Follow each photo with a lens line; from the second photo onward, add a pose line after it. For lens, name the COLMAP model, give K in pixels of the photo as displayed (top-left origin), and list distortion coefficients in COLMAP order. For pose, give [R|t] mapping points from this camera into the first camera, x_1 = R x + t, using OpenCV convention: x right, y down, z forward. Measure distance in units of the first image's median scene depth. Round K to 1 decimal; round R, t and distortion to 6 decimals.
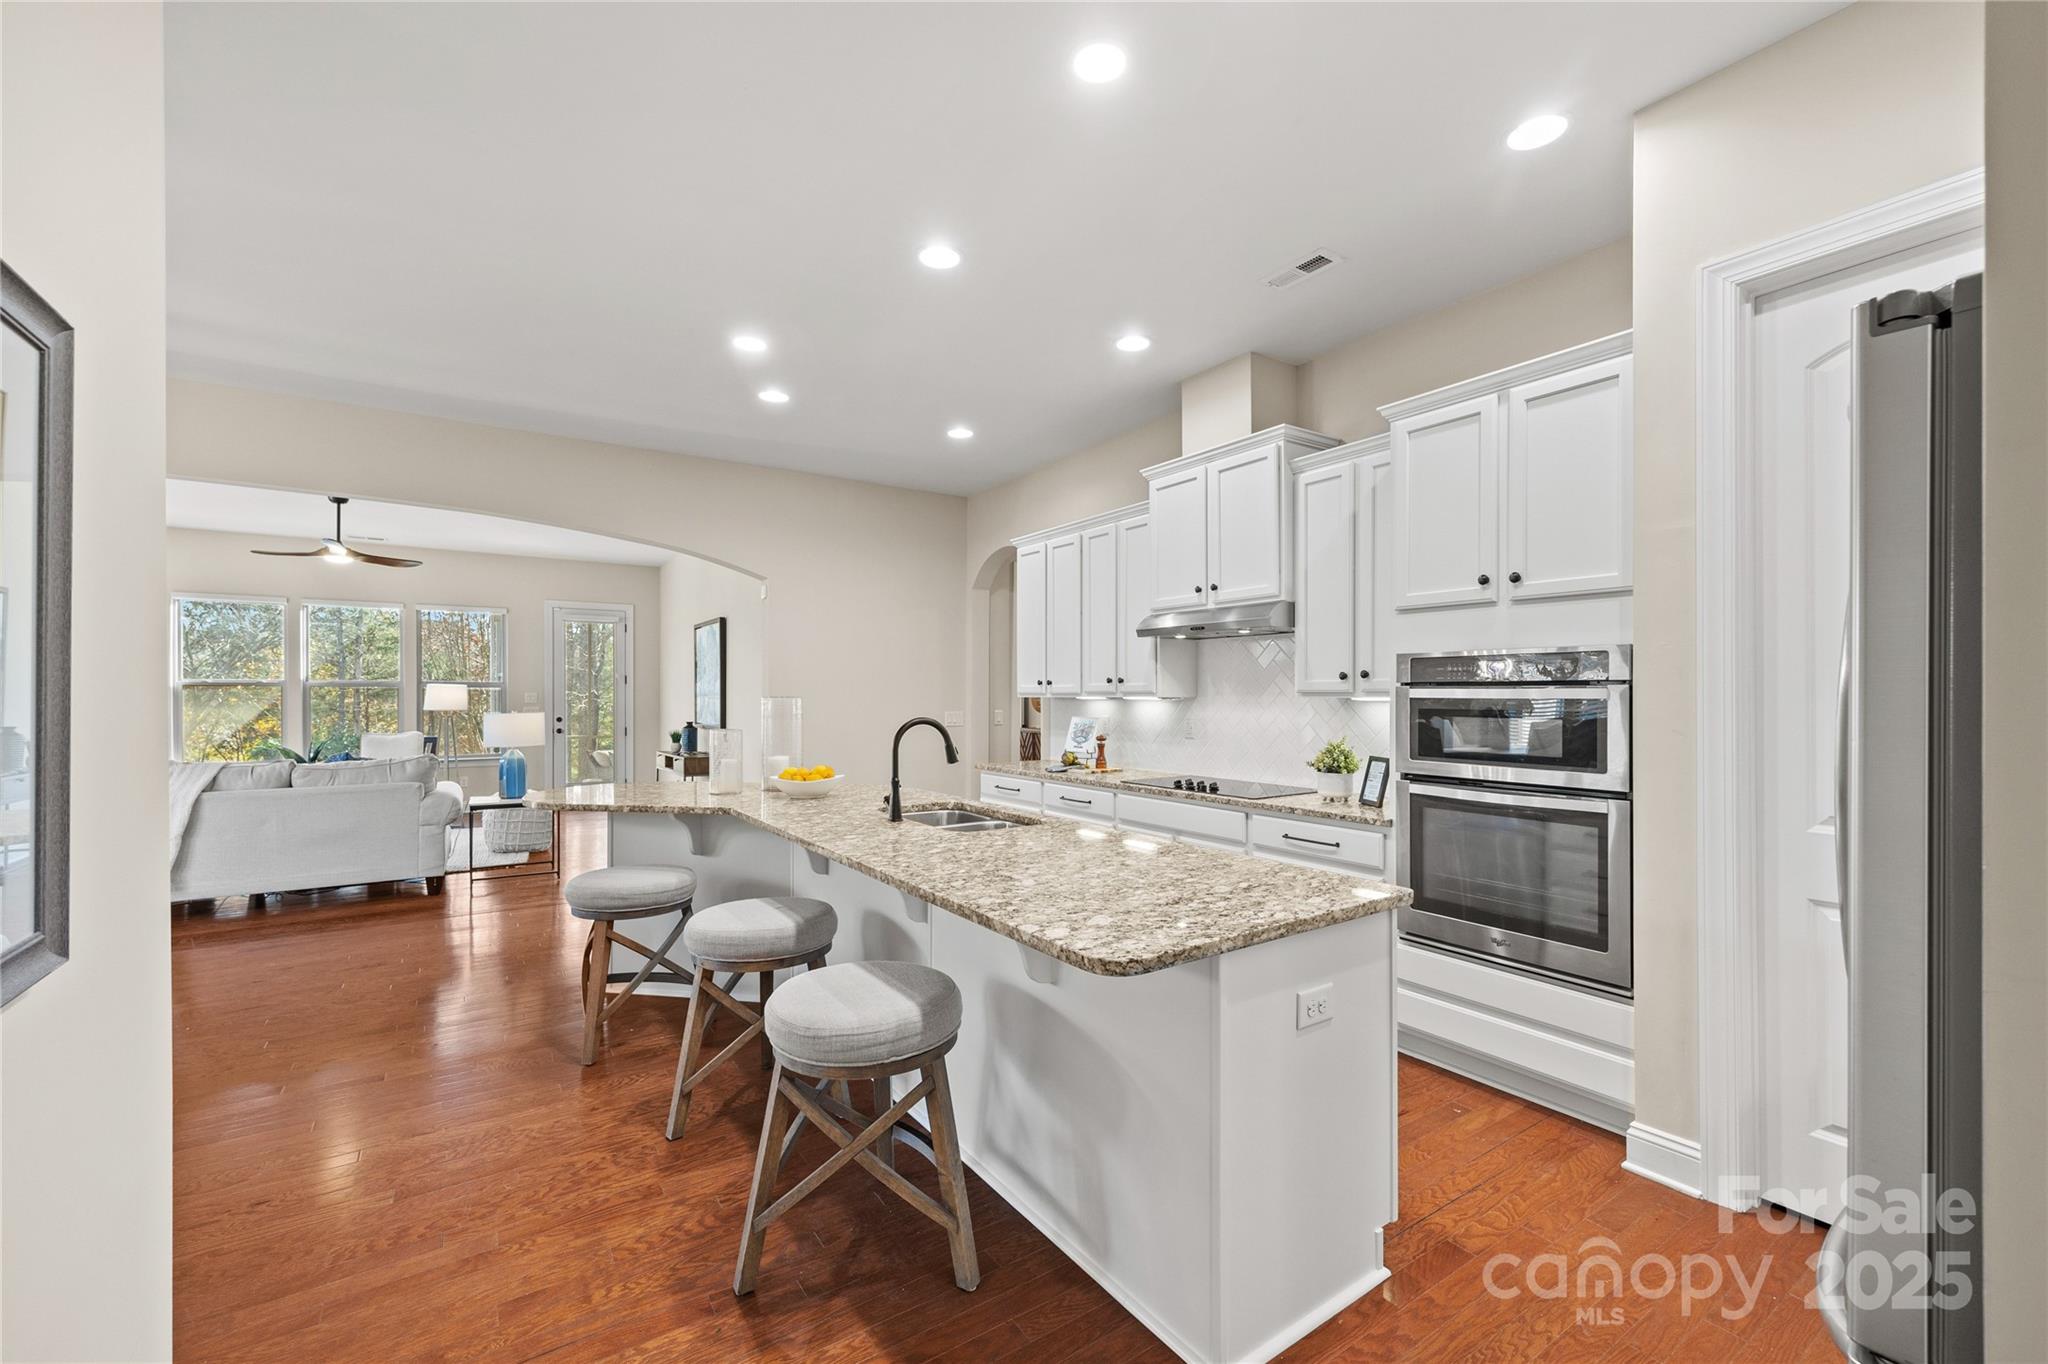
lens RADIAL K [[825.9, 0, 1020.1], [0, 825.9, 692.5], [0, 0, 1]] dist [-0.000095, -0.000097]
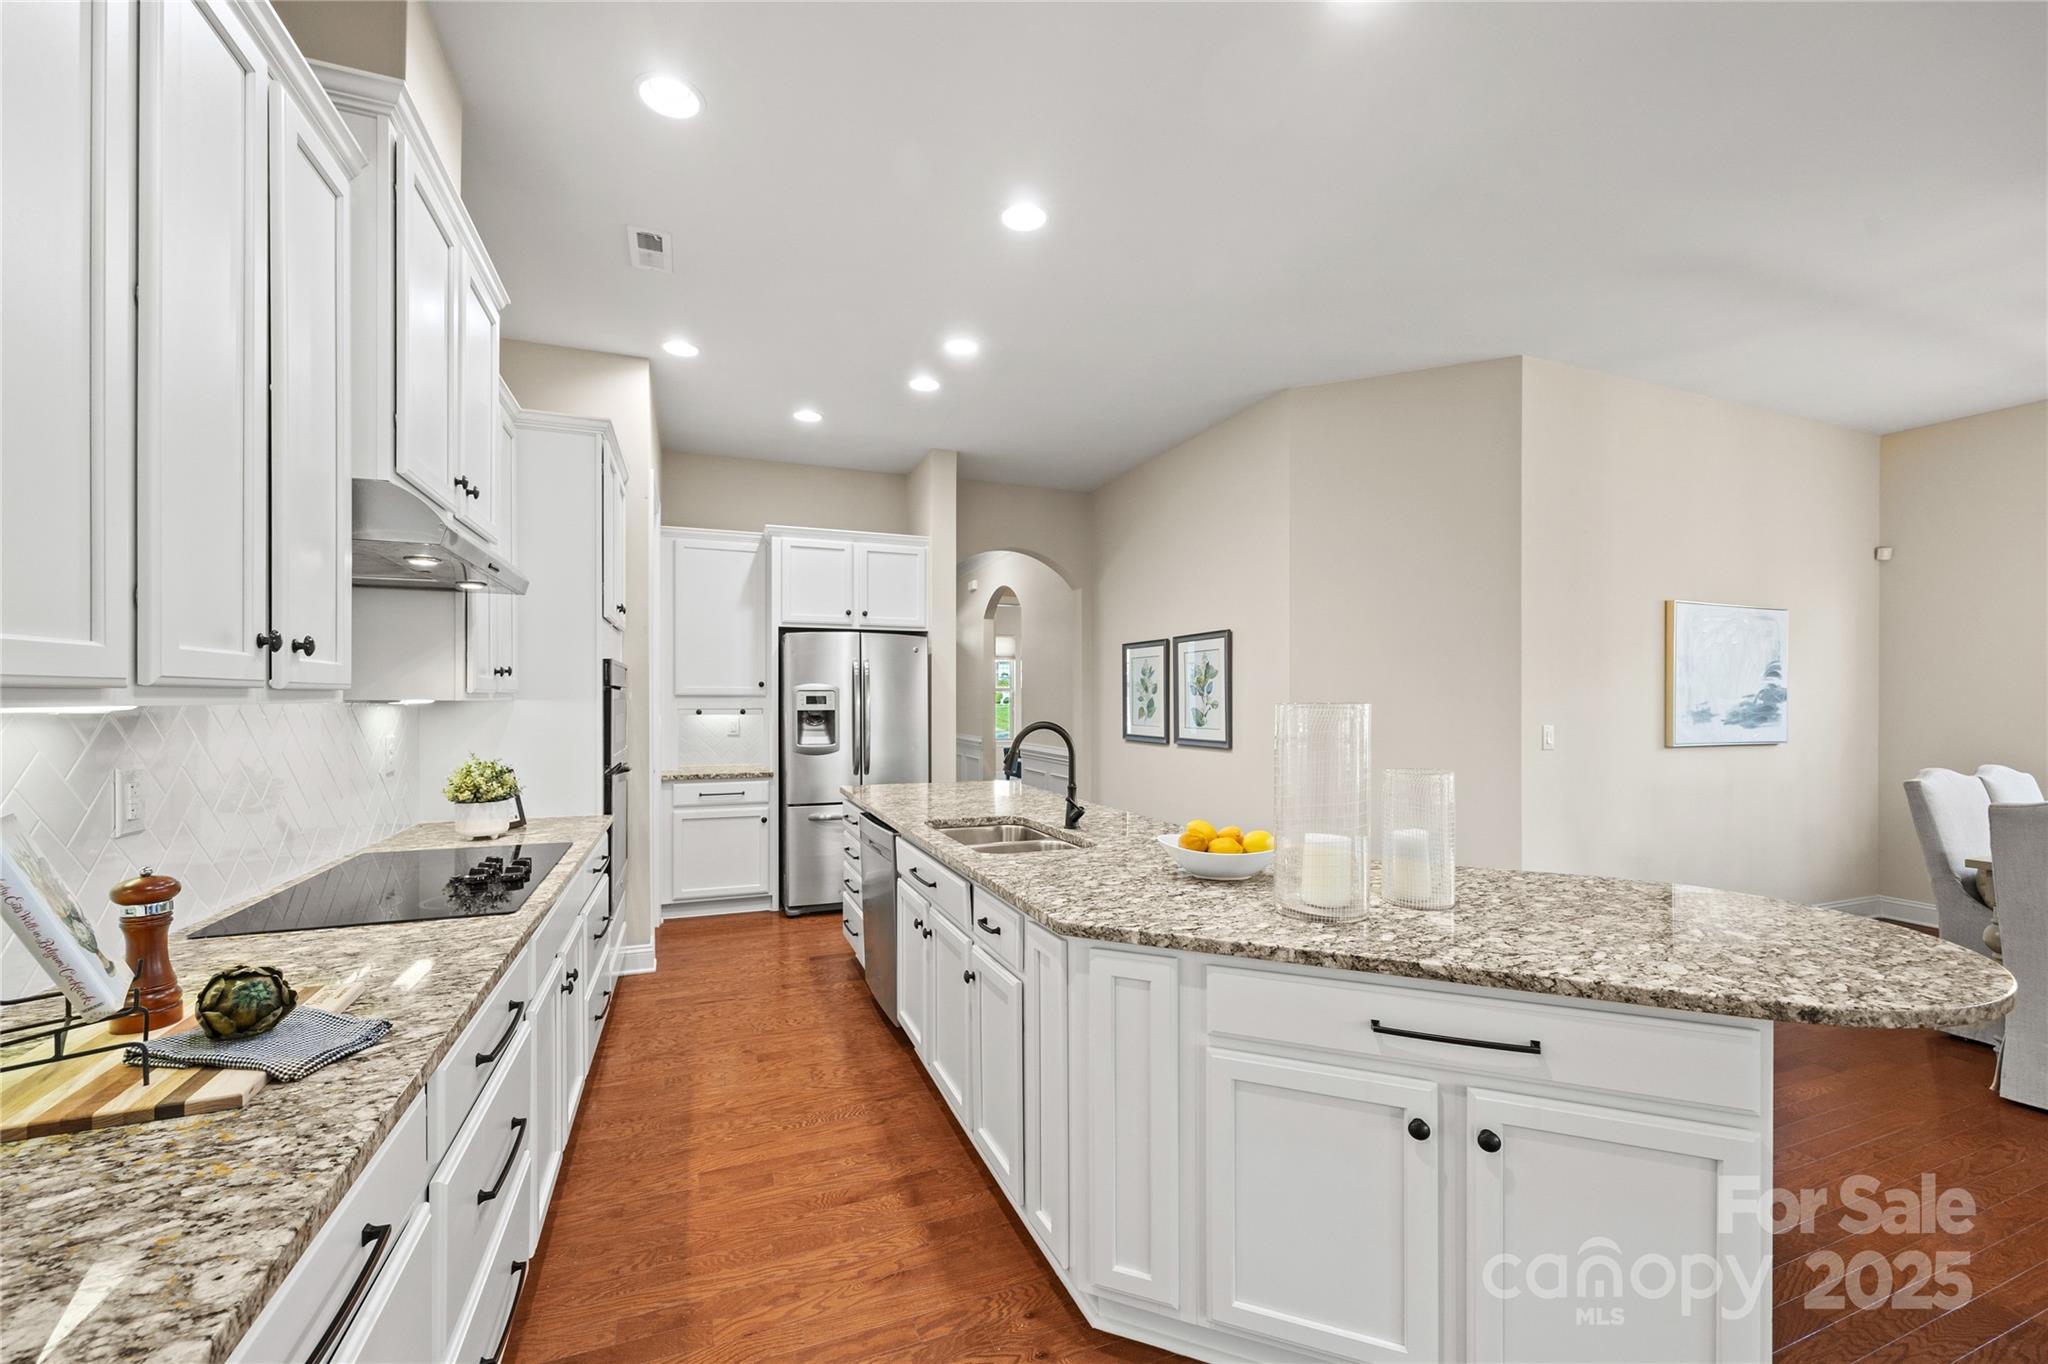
lens RADIAL K [[825.9, 0, 1020.1], [0, 825.9, 692.5], [0, 0, 1]] dist [-0.000095, -0.000097]
pose [[-0.975127, 0.006736, 0.221547, -0.252727], [0.004925, 0.999950, -0.008729, 0.008122], [-0.221594, -0.007420, -0.975111, 1.613004]]
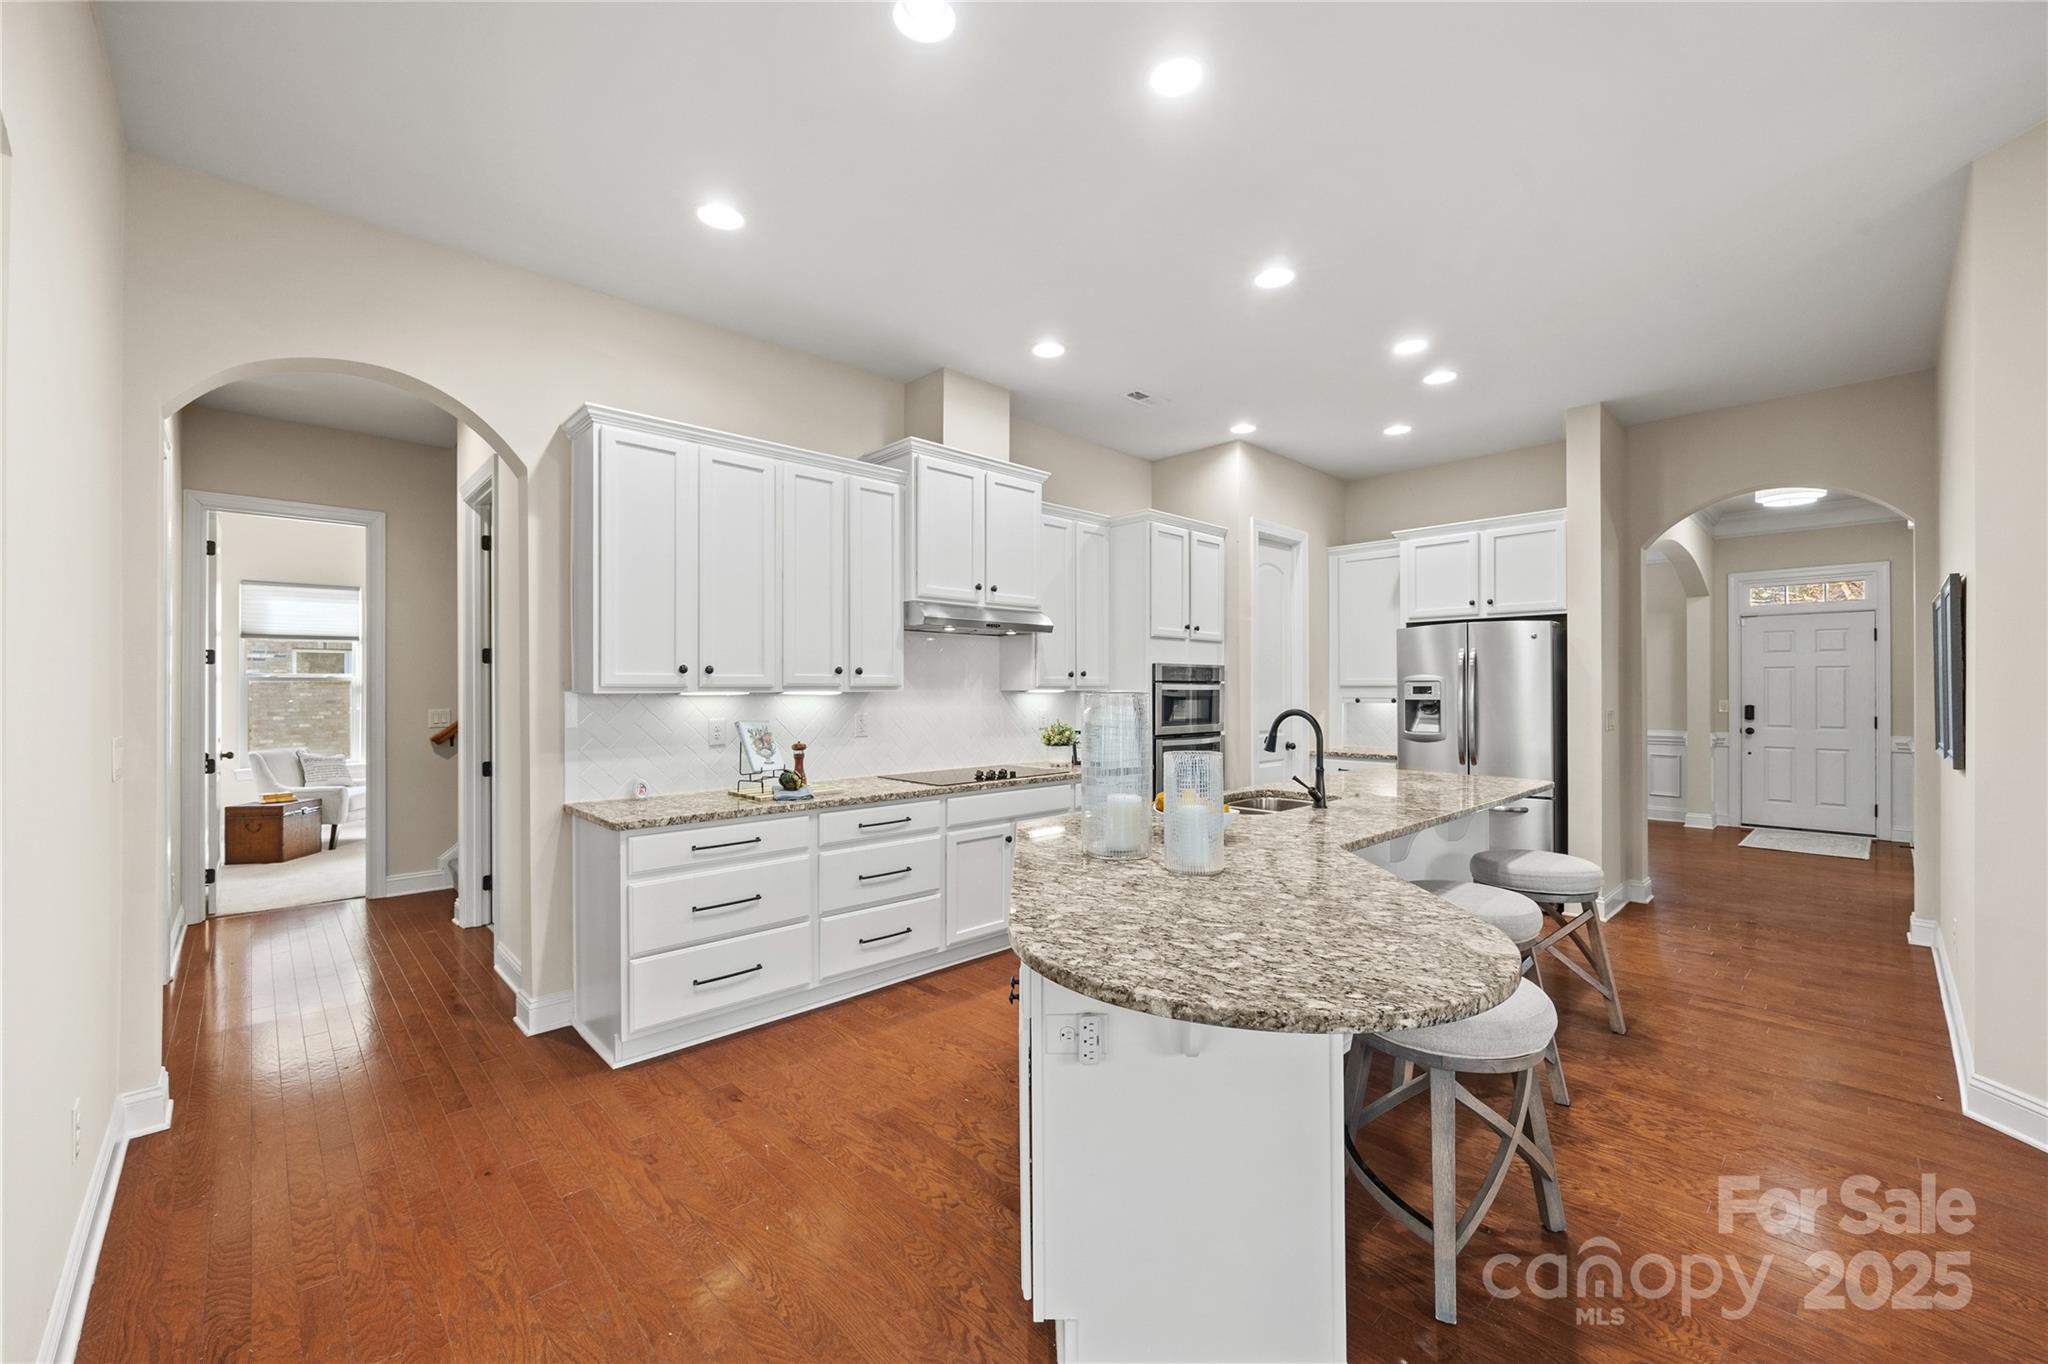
lens RADIAL K [[813.3, 0, 1024.0], [0, 813.3, 682.0], [0, 0, 1]] dist [-0.010772, -0.000124]
pose [[-0.159846, 0.013289, 0.987052, -0.920133], [0.002455, 0.999912, -0.013064, 0.009602], [-0.987139, 0.000335, -0.159865, 1.272324]]
